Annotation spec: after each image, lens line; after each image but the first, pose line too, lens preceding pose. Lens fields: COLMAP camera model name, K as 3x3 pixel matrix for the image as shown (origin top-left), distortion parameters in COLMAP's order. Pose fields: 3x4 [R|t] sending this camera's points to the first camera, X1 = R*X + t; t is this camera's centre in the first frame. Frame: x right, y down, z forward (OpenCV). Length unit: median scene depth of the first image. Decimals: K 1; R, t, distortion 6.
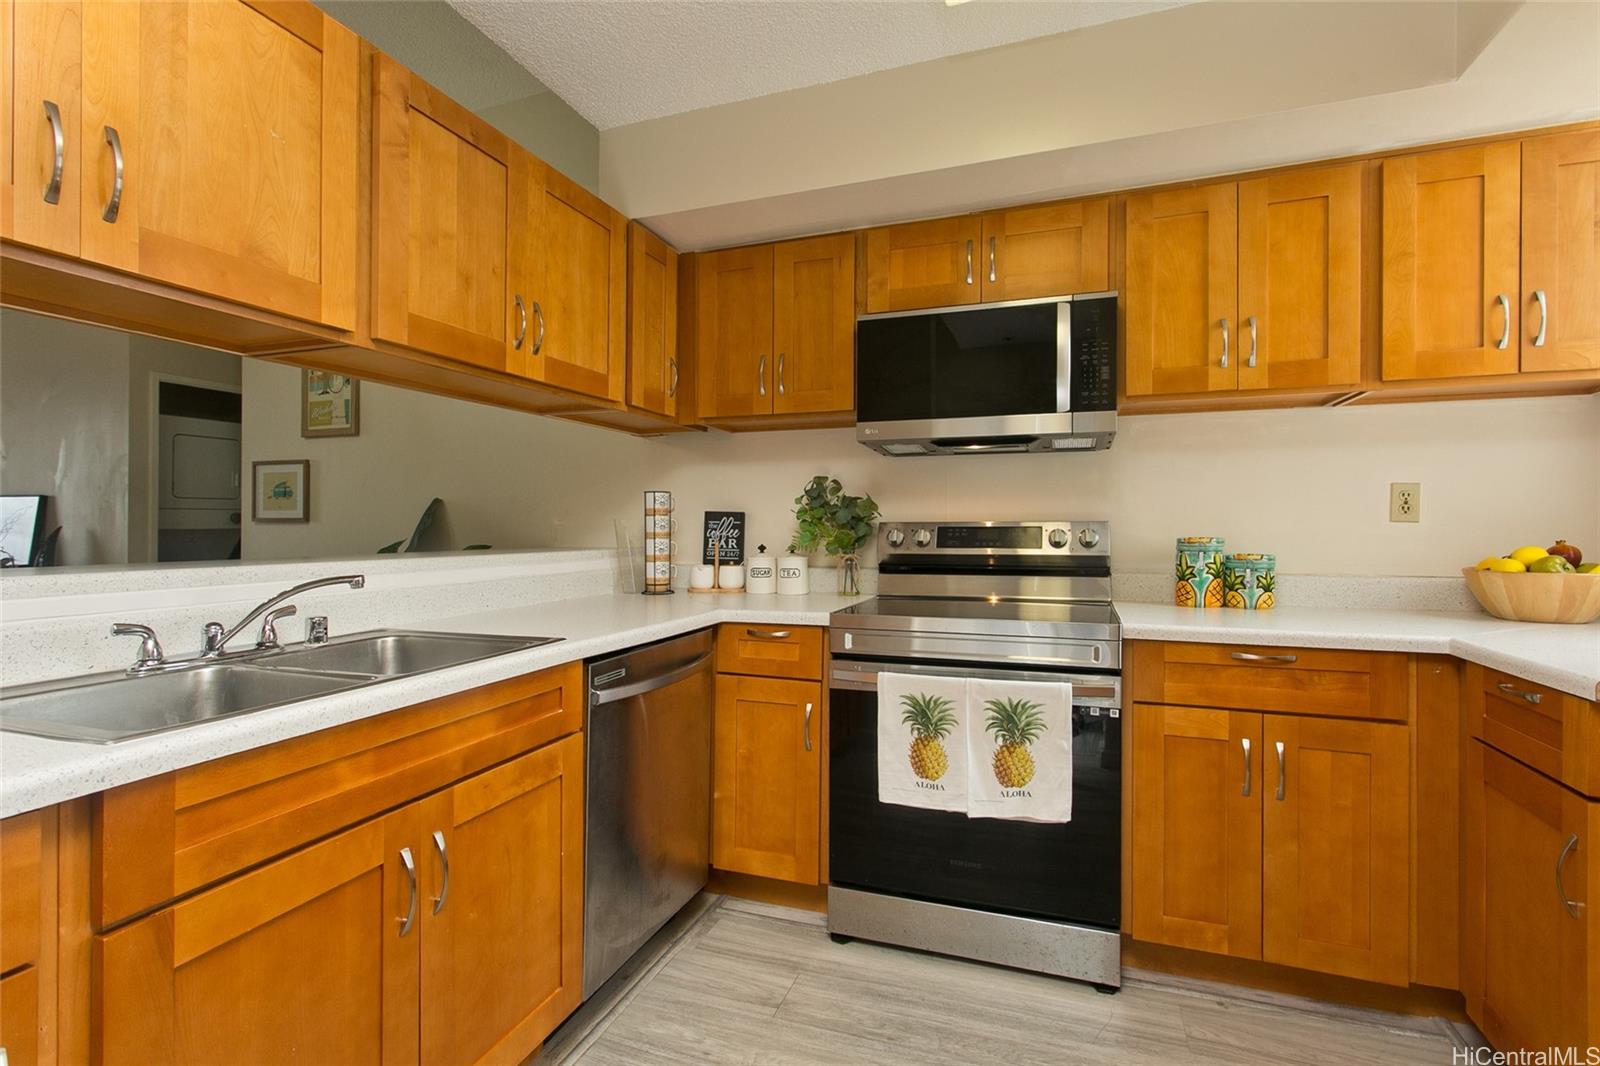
lens RADIAL K [[772.3, 0, 798.5], [0, 772.3, 526.0], [0, 0, 1]] dist [0.000225, -0.000004]
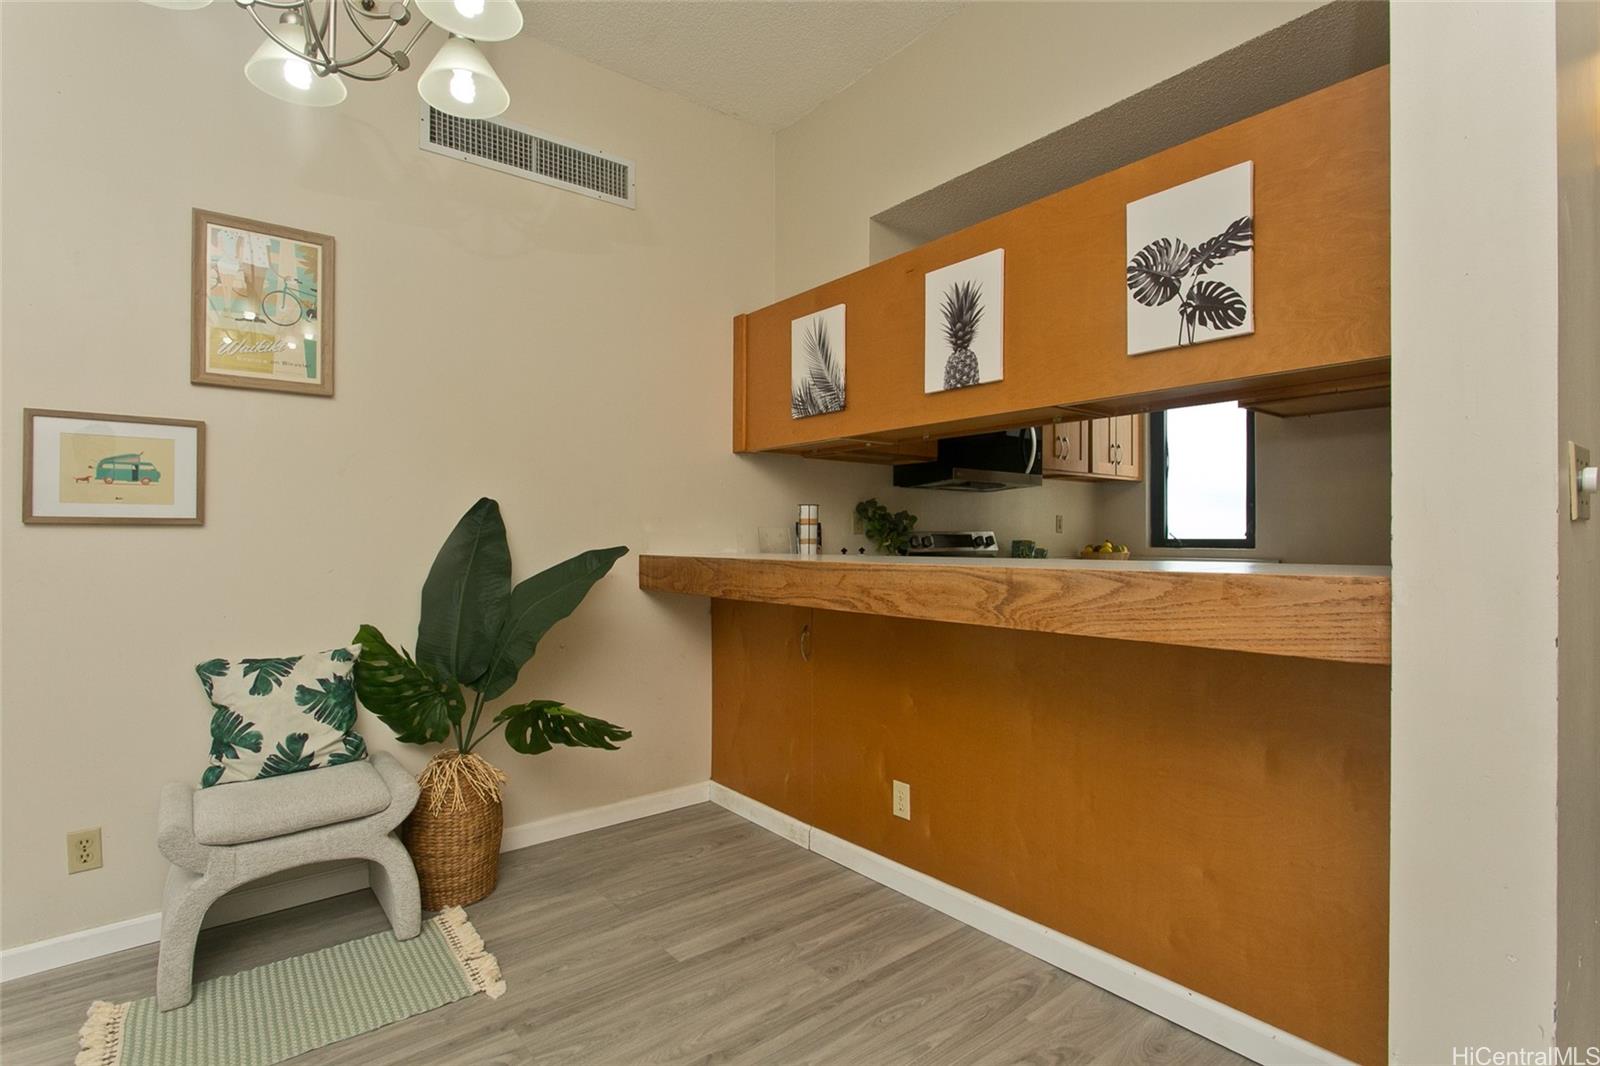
lens RADIAL K [[772.2, 0, 804.2], [0, 772.2, 527.1], [0, 0, 1]] dist [0.001889, 0.000967]
pose [[0.526987, 0.009853, 0.849816, -0.901734], [-0.000018, 0.999933, -0.011582, 0.003377], [-0.849873, 0.006089, 0.526952, 0.284789]]
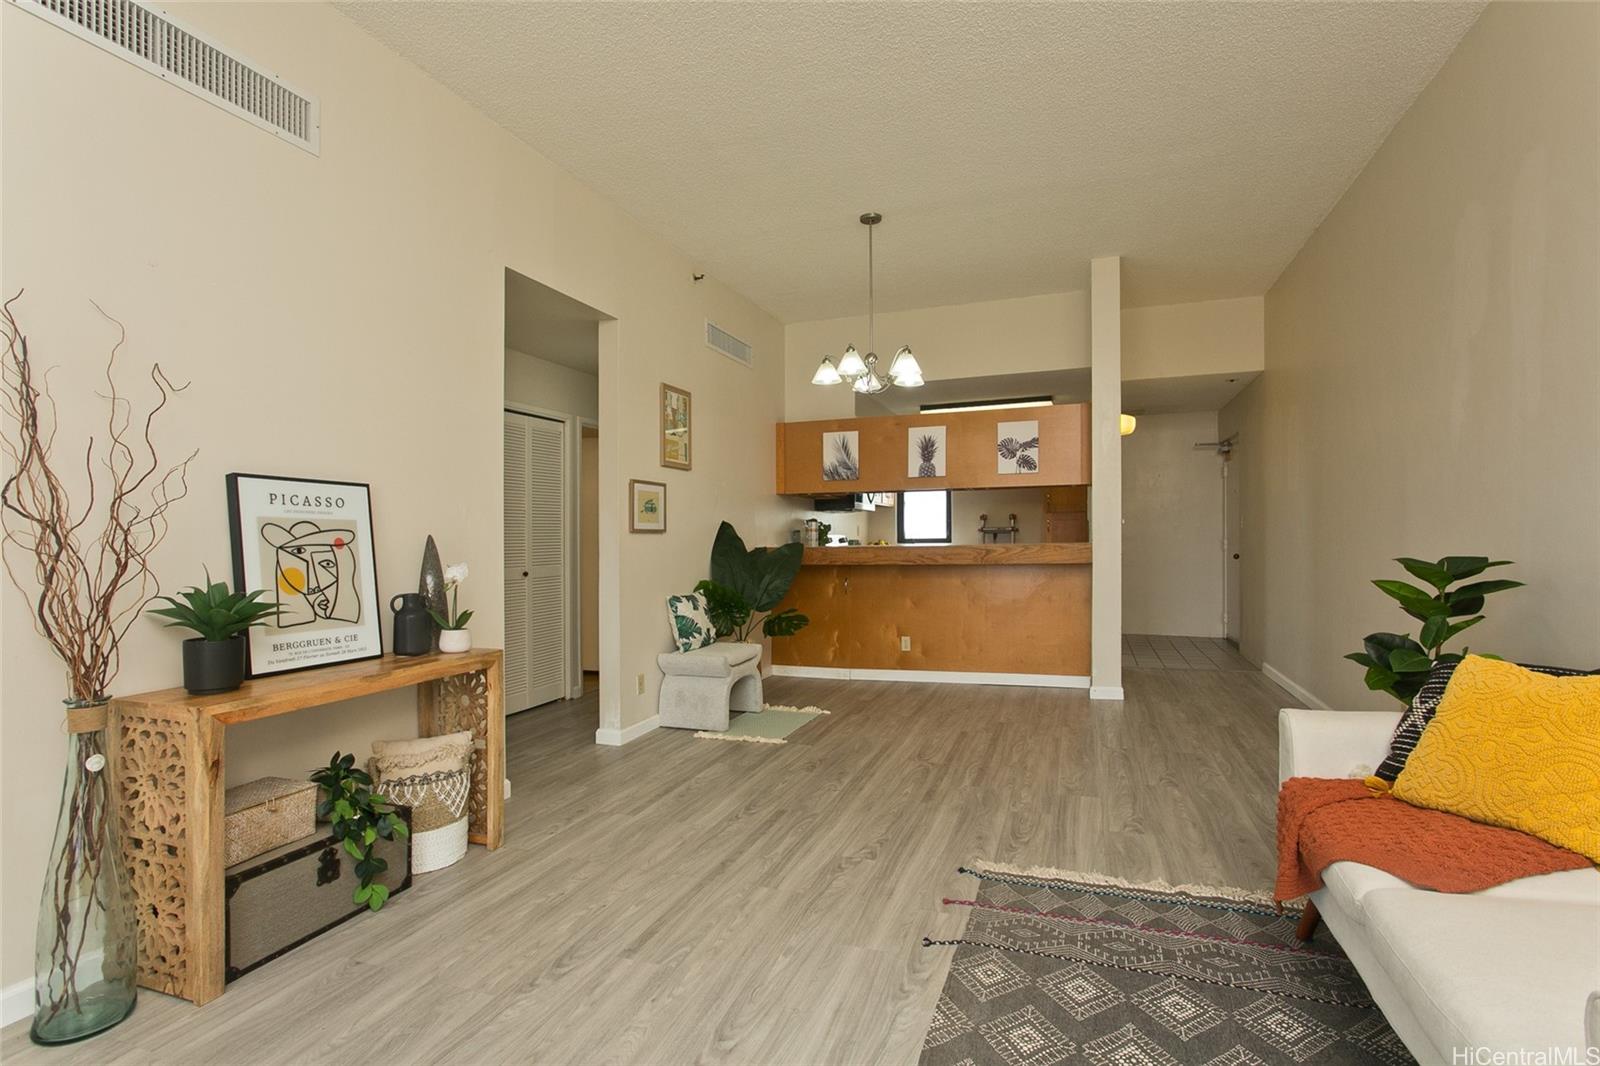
lens RADIAL K [[772.2, 0, 798.4], [0, 772.2, 539.3], [0, 0, 1]] dist [0.001889, 0.000967]
pose [[0.002801, 0.001099, 0.999995, -1.913540], [0.009654, 0.999953, -0.001126, 0.009700], [-0.999949, 0.009657, 0.002790, 0.781062]]
